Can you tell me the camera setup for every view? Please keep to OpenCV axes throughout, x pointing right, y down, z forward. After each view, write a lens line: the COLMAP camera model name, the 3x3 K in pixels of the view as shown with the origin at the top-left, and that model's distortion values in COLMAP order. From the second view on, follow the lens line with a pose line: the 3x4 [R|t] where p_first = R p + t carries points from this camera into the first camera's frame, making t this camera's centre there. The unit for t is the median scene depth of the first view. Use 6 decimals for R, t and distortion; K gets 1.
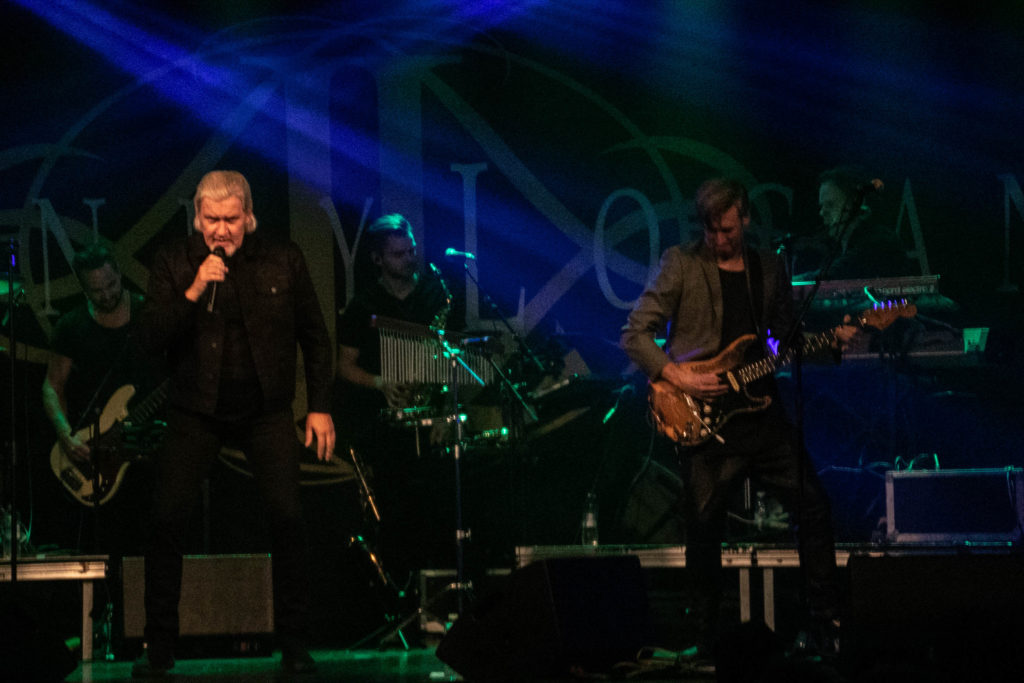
lens RADIAL K [[4494.4, 0, 508.1], [0, 4494.4, 412.4], [0, 0, 1]] dist [1.923957, -0.194238]
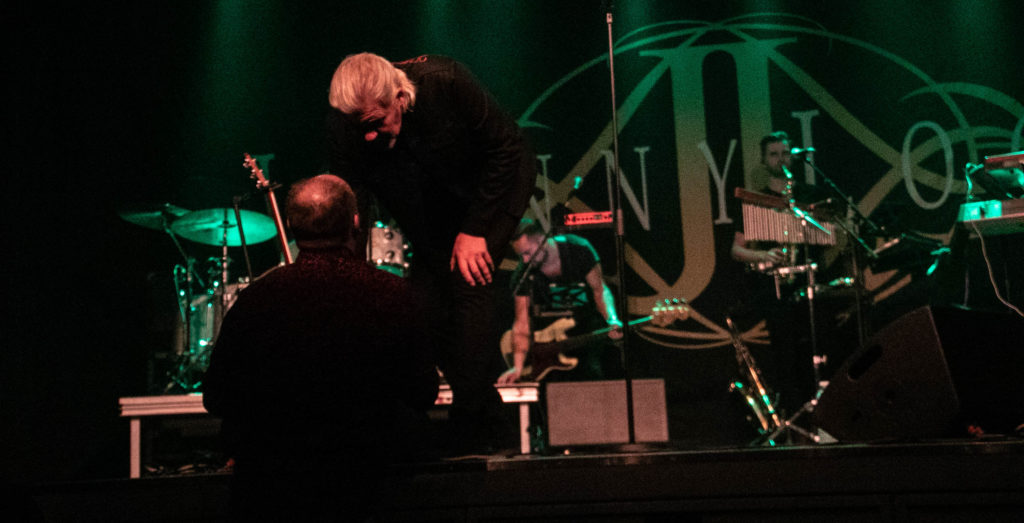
lens RADIAL K [[1693.9, 0, 512.2], [0, 1693.9, 201.8], [0, 0, 1]] dist [0.213682, 0.229100]
pose [[0.984354, -0.054715, -0.167493, -0.011747], [0.031964, 0.990243, -0.135634, 0.043834], [0.173280, 0.128158, 0.976499, 0.510151]]
